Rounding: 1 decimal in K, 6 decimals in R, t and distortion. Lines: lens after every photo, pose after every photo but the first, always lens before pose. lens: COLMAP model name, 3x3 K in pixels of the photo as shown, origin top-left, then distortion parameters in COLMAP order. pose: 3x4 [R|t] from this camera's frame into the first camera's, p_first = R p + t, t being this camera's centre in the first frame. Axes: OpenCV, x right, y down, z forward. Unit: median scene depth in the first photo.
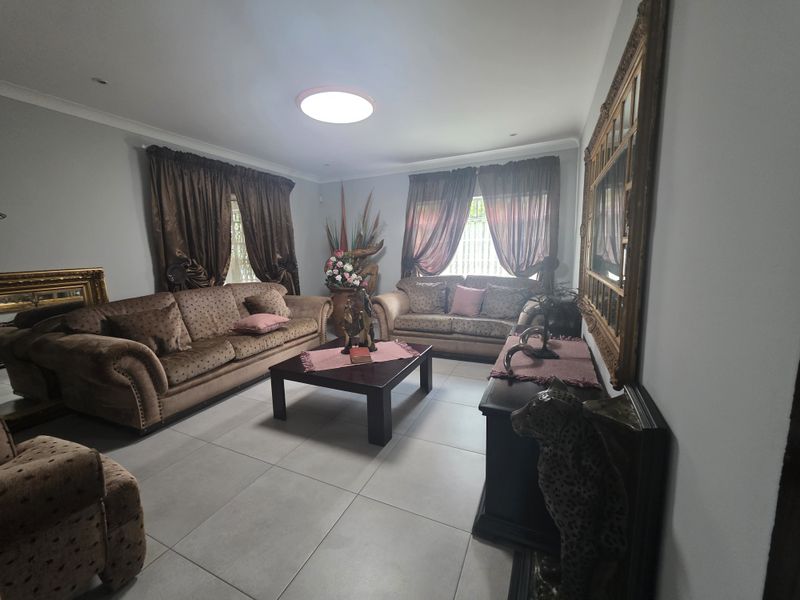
lens RADIAL K [[317.7, 0, 395.6], [0, 317.7, 298.7], [0, 0, 1]] dist [0.002685, -0.000011]
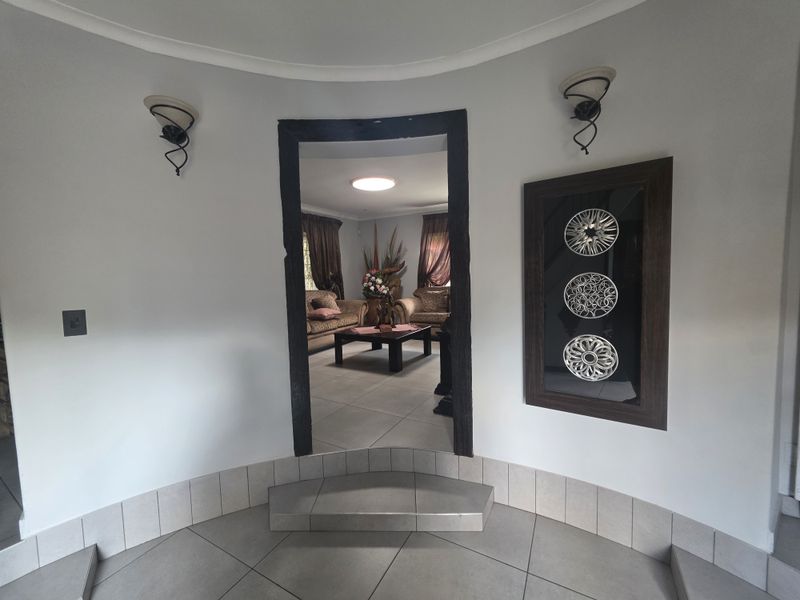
lens RADIAL K [[319.1, 0, 397.8], [0, 319.1, 297.5], [0, 0, 1]] dist [0.002590, 0.000313]
pose [[0.996160, -0.000416, -0.087553, 0.071363], [-0.005933, 0.997369, -0.072245, 0.096558], [0.087353, 0.072487, 0.993537, -0.488117]]
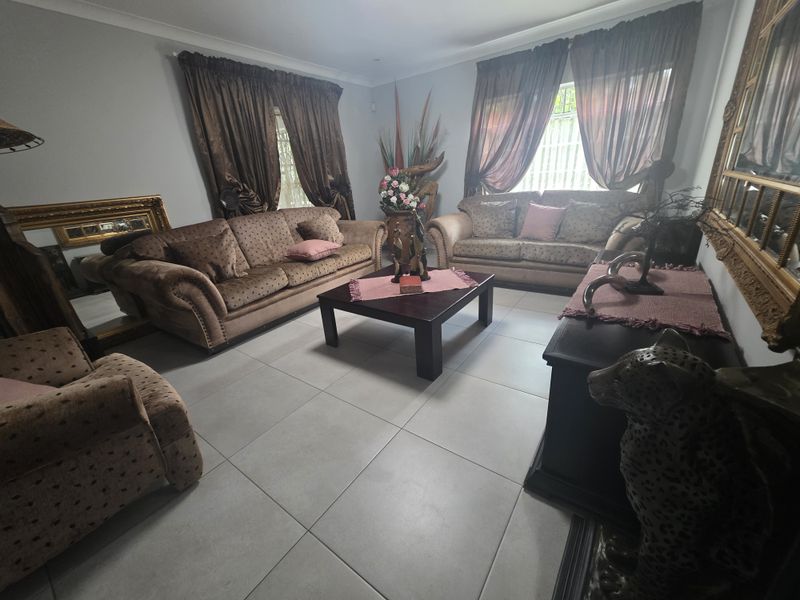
lens RADIAL K [[319.1, 0, 397.8], [0, 319.1, 297.5], [0, 0, 1]] dist [0.002590, 0.000313]
pose [[0.980725, 0.024518, -0.193849, 0.021901], [0.019478, 0.974887, 0.221847, 0.007302], [0.194420, -0.221347, 0.955618, 0.076473]]
